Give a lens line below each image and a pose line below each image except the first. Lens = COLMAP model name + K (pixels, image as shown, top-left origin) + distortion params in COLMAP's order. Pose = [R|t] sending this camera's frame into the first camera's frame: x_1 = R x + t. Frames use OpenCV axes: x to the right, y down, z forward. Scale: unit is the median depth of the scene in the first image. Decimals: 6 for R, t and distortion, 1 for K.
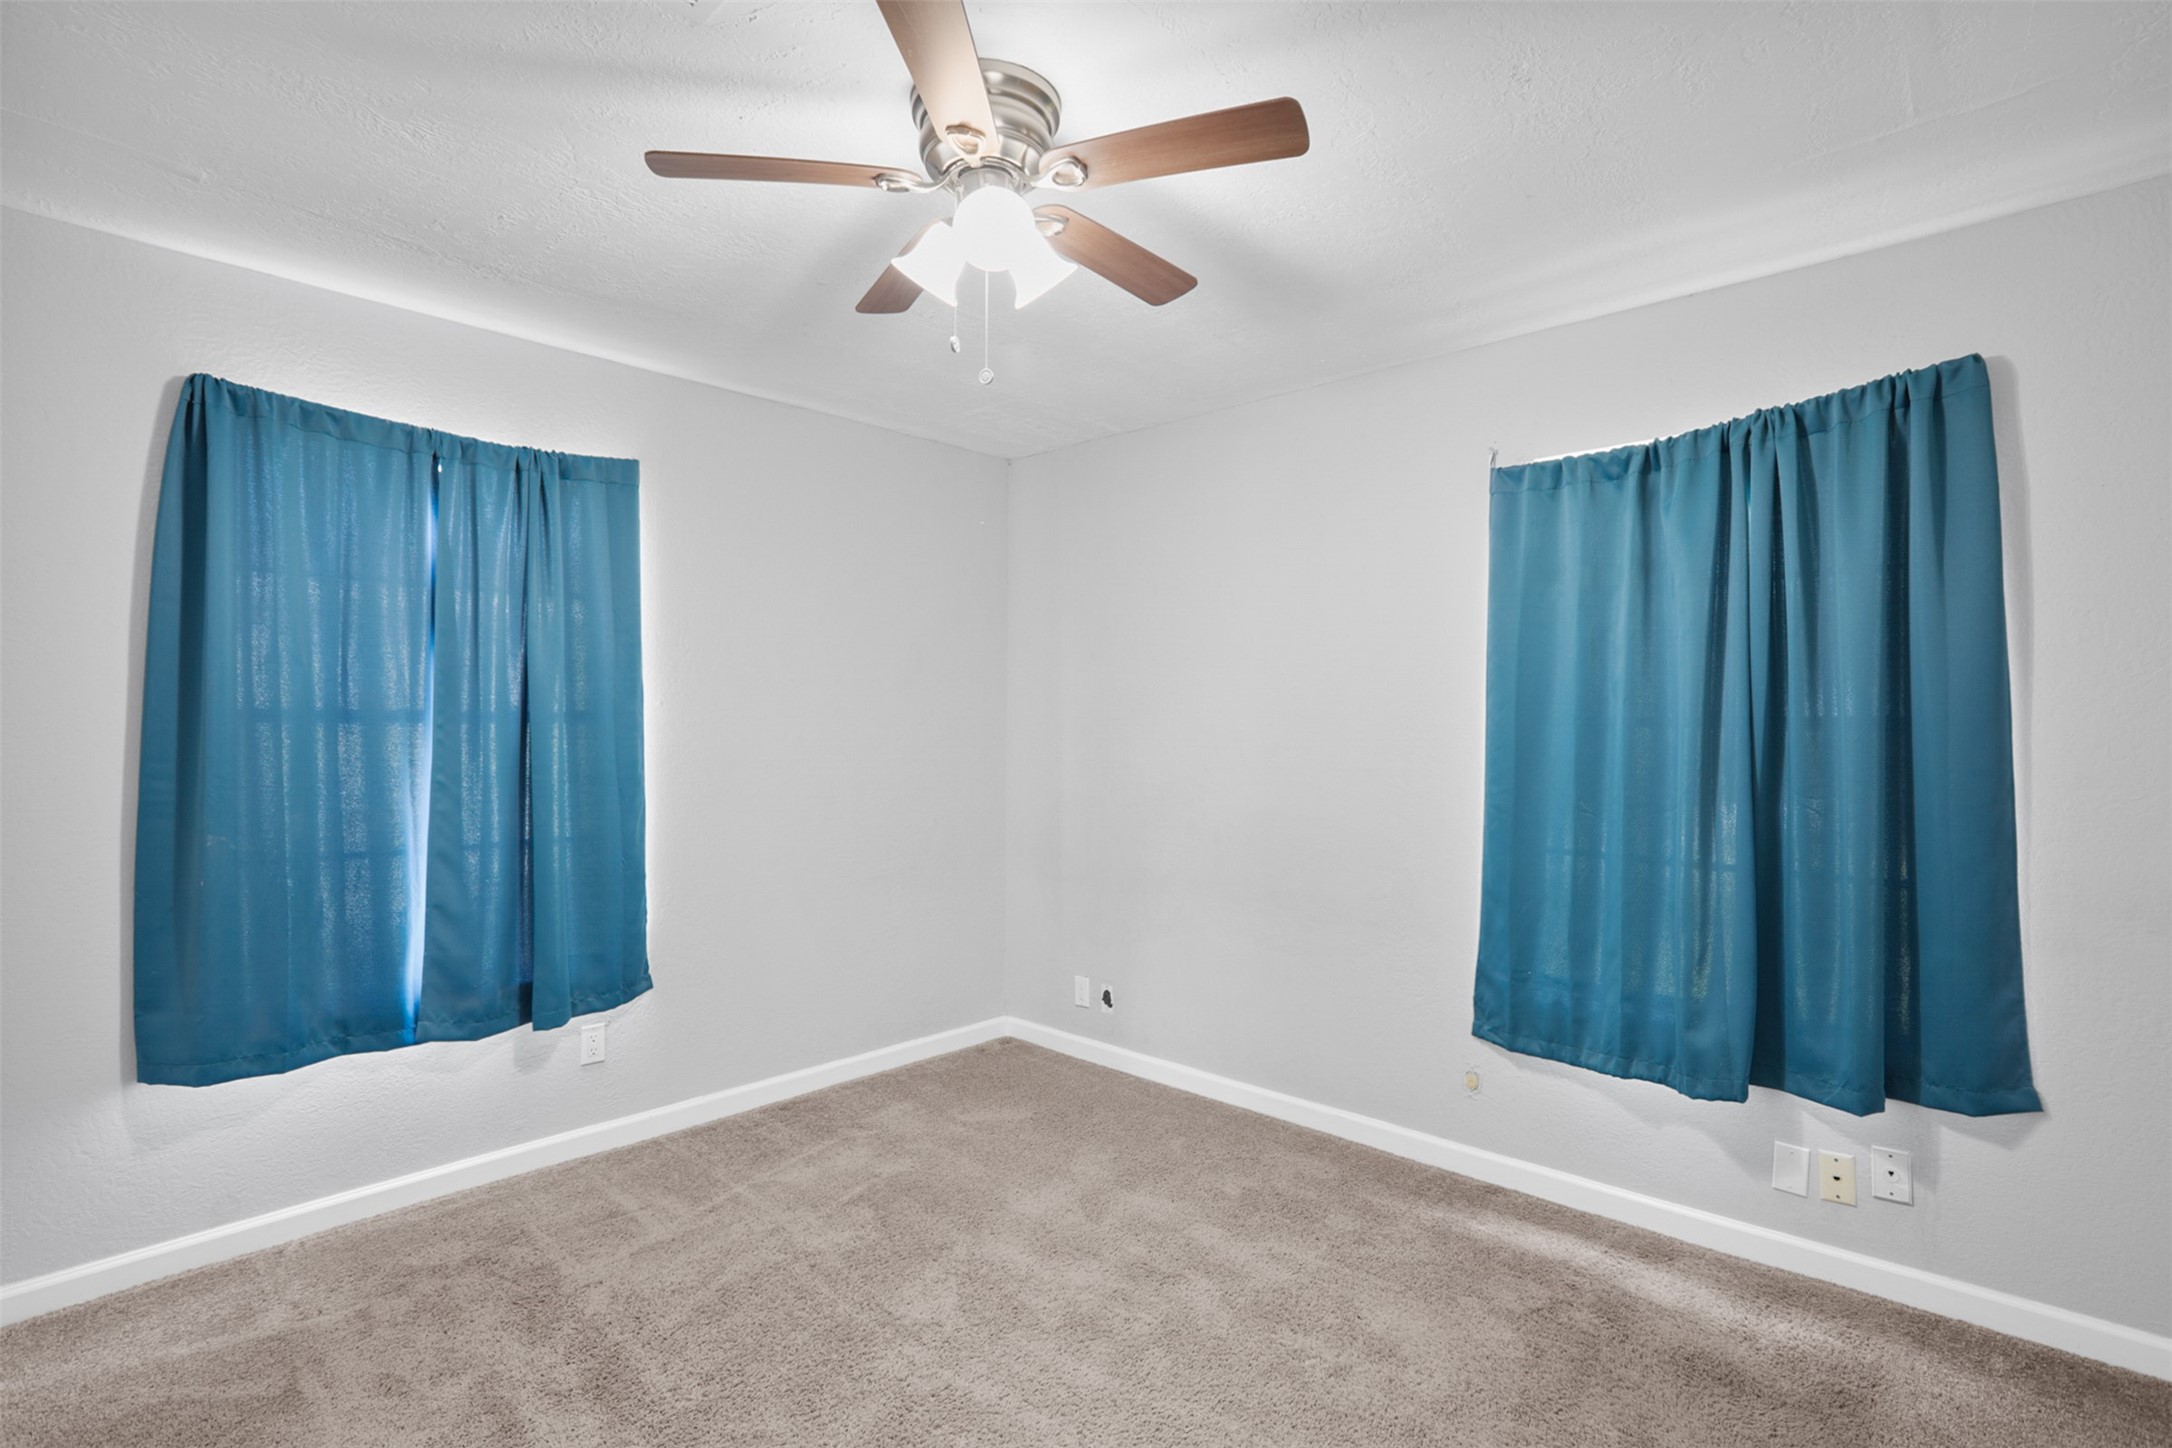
lens RADIAL K [[1011.4, 0, 1084.0], [0, 1011.4, 731.2], [0, 0, 1]] dist [-0.053864, 0.021525]
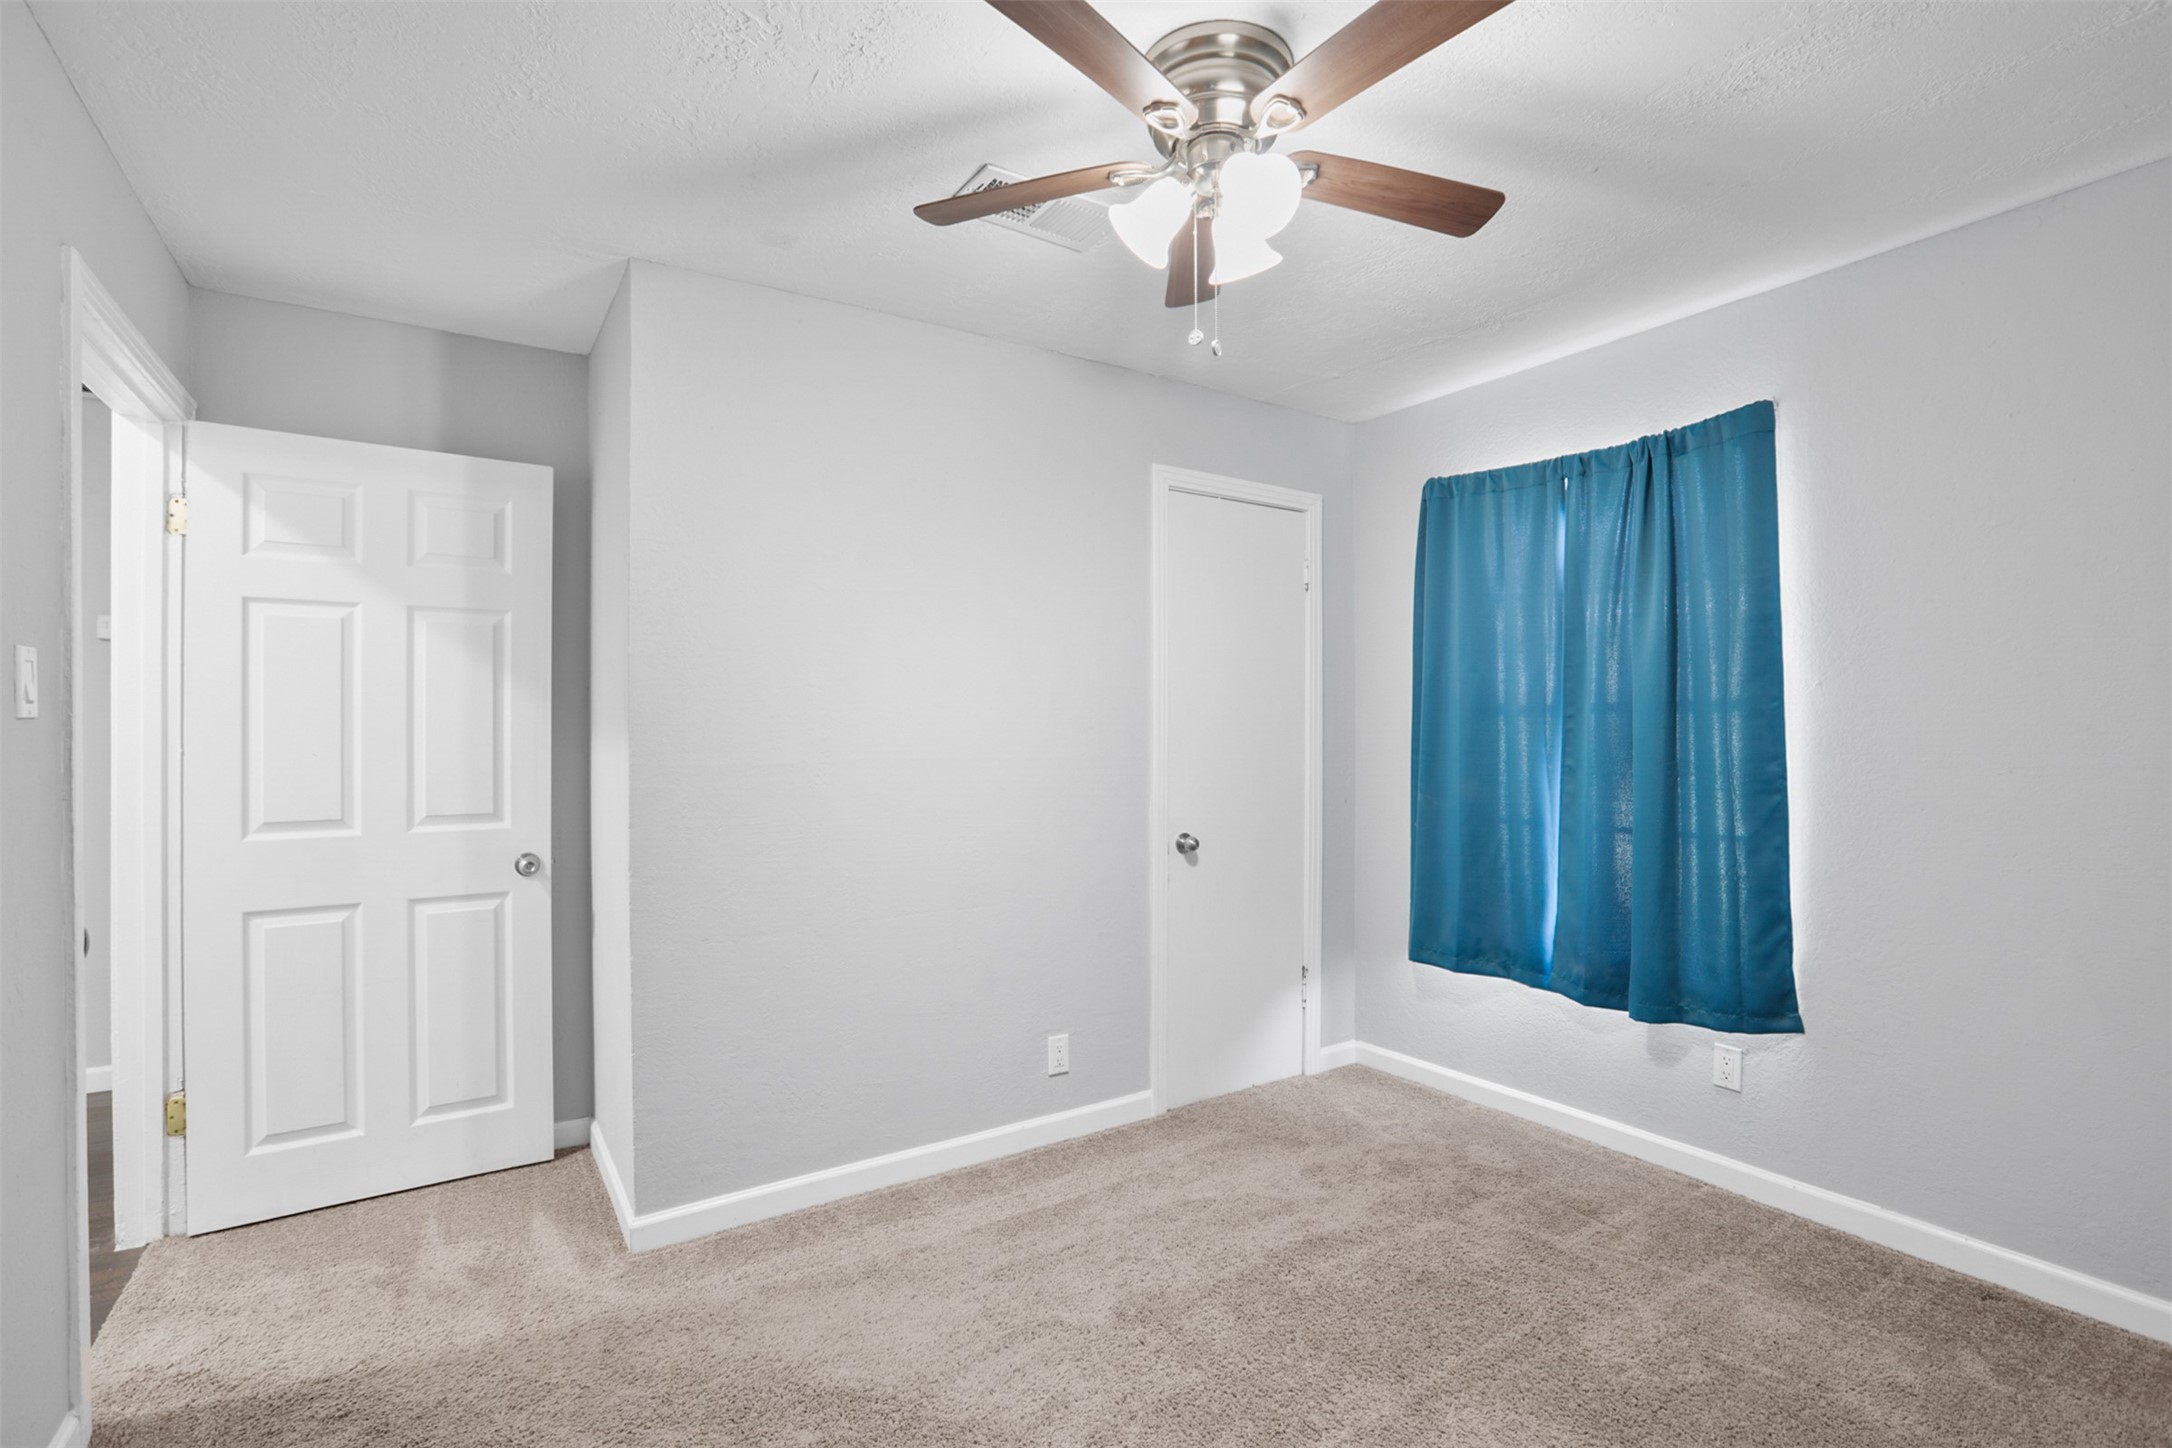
lens RADIAL K [[1011.4, 0, 1084.0], [0, 1011.4, 731.2], [0, 0, 1]] dist [-0.053864, 0.021525]
pose [[-0.224935, 0.015245, -0.974254, 0.556004], [0.011220, 0.999852, 0.013055, -0.010863], [0.974309, -0.007994, -0.225073, 0.690667]]
